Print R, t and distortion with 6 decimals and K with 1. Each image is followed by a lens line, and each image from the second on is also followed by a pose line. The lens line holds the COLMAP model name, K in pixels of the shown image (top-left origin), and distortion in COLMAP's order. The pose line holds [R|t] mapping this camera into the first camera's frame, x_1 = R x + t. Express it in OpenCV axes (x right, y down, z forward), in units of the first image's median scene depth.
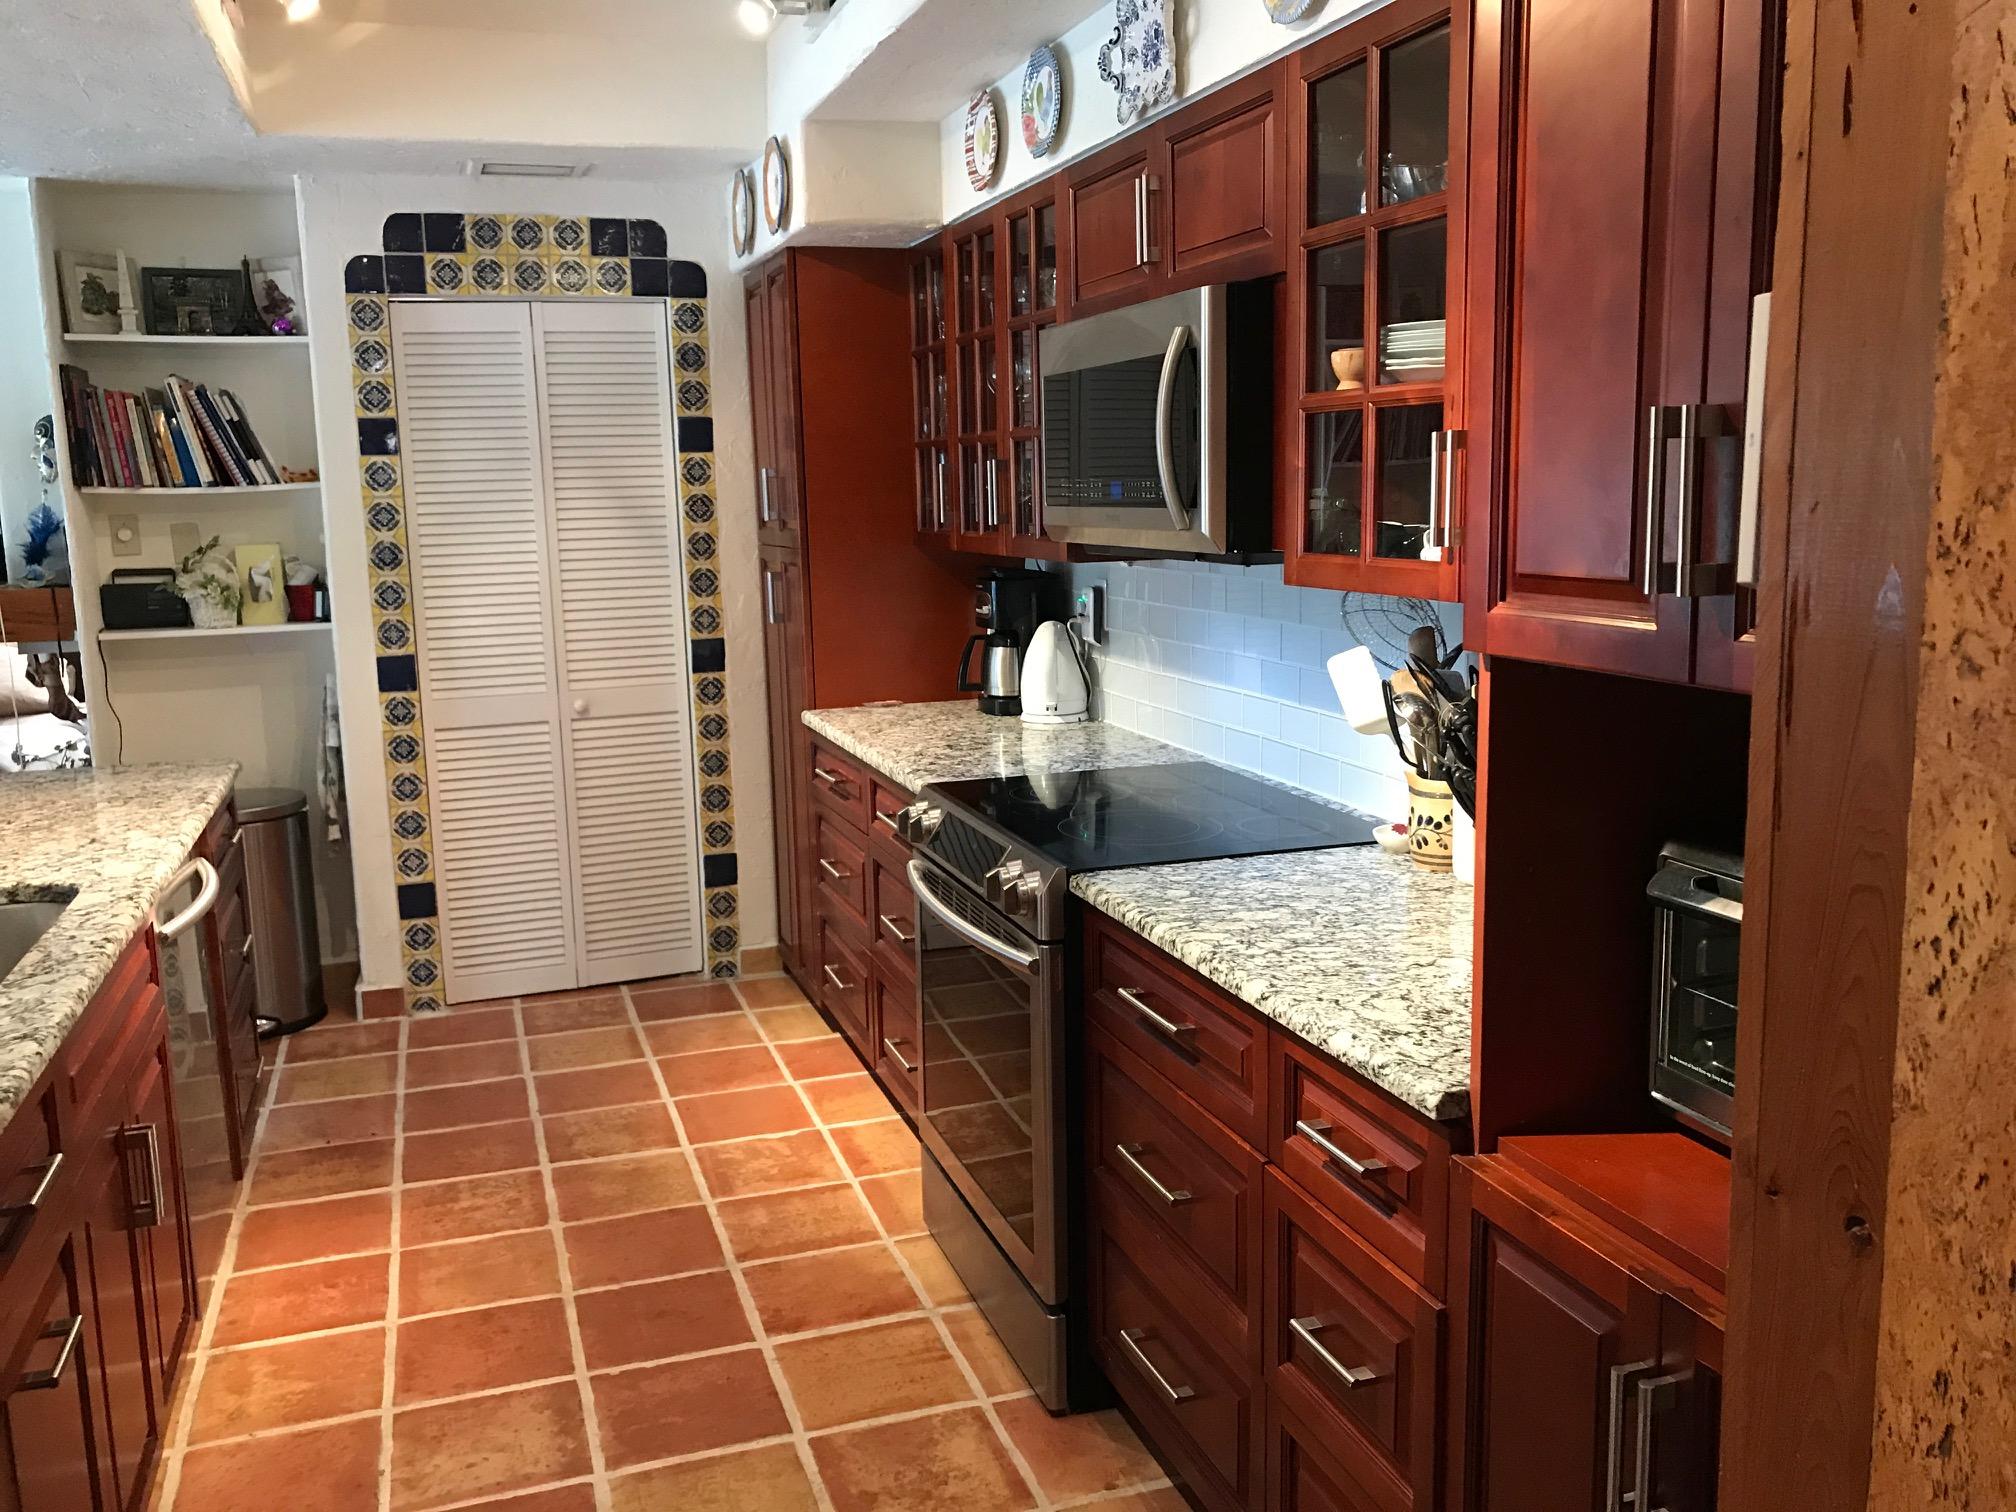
lens RADIAL K [[1681.5, 0, 1005.2], [0, 1681.5, 756.9], [0, 0, 1]] dist [0.051391, -0.001422]
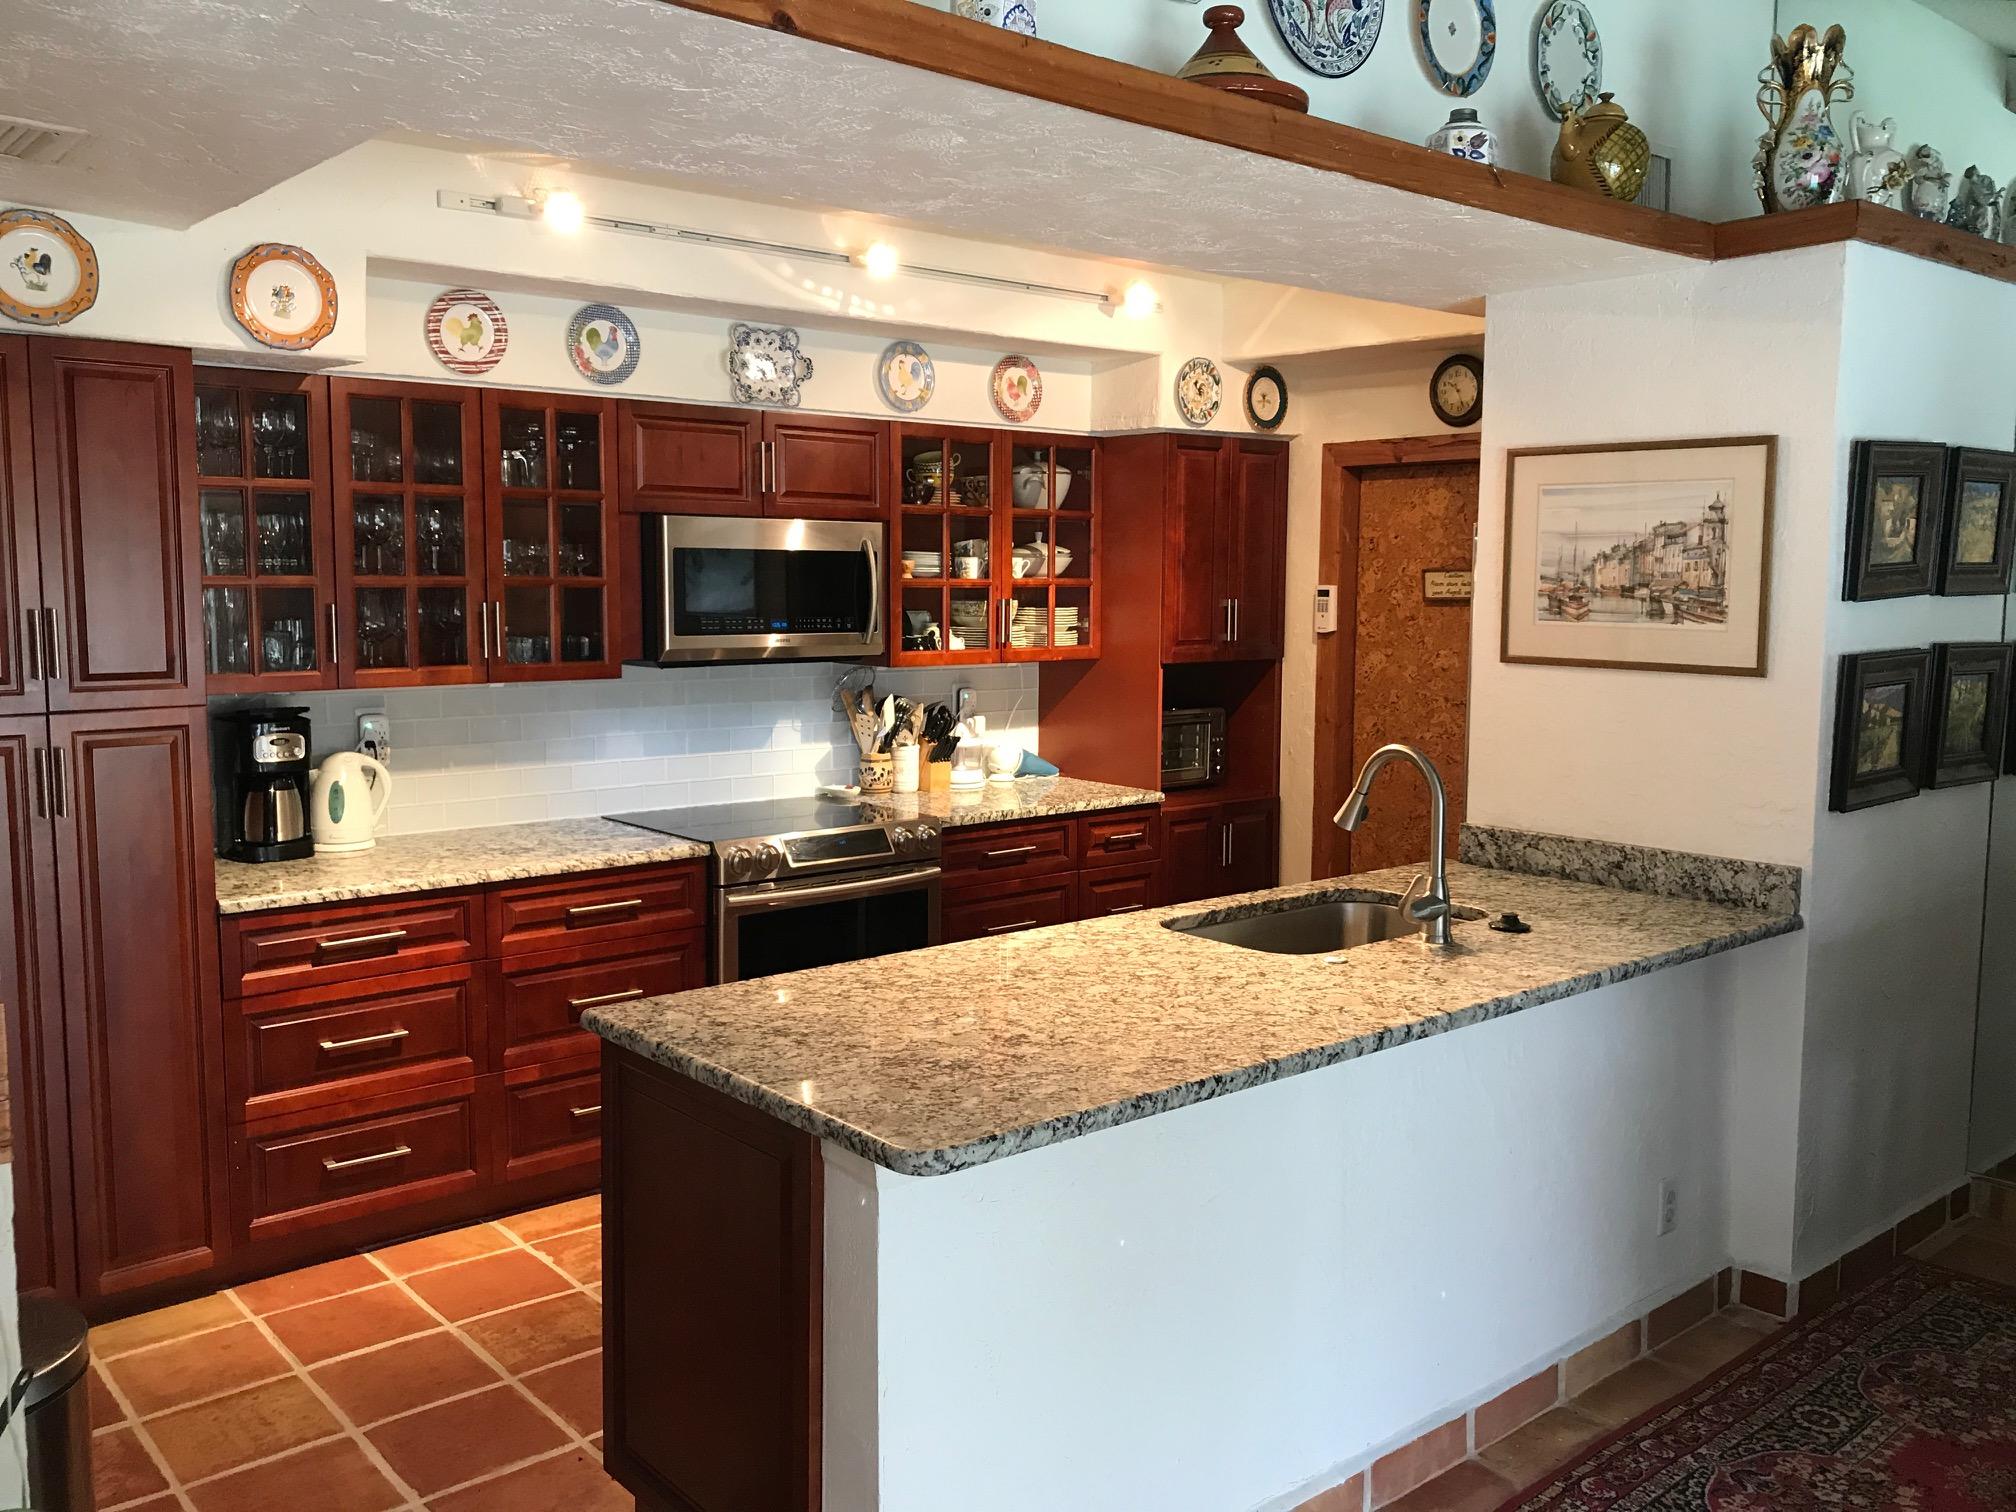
lens RADIAL K [[1681.5, 0, 1006.6], [0, 1681.5, 755.1], [0, 0, 1]] dist [0.051391, -0.001422]
pose [[-0.380136, -0.076380, 0.921771, -1.125633], [0.155221, 0.977183, 0.144984, -0.171163], [-0.911813, 0.198192, -0.359607, 1.027177]]
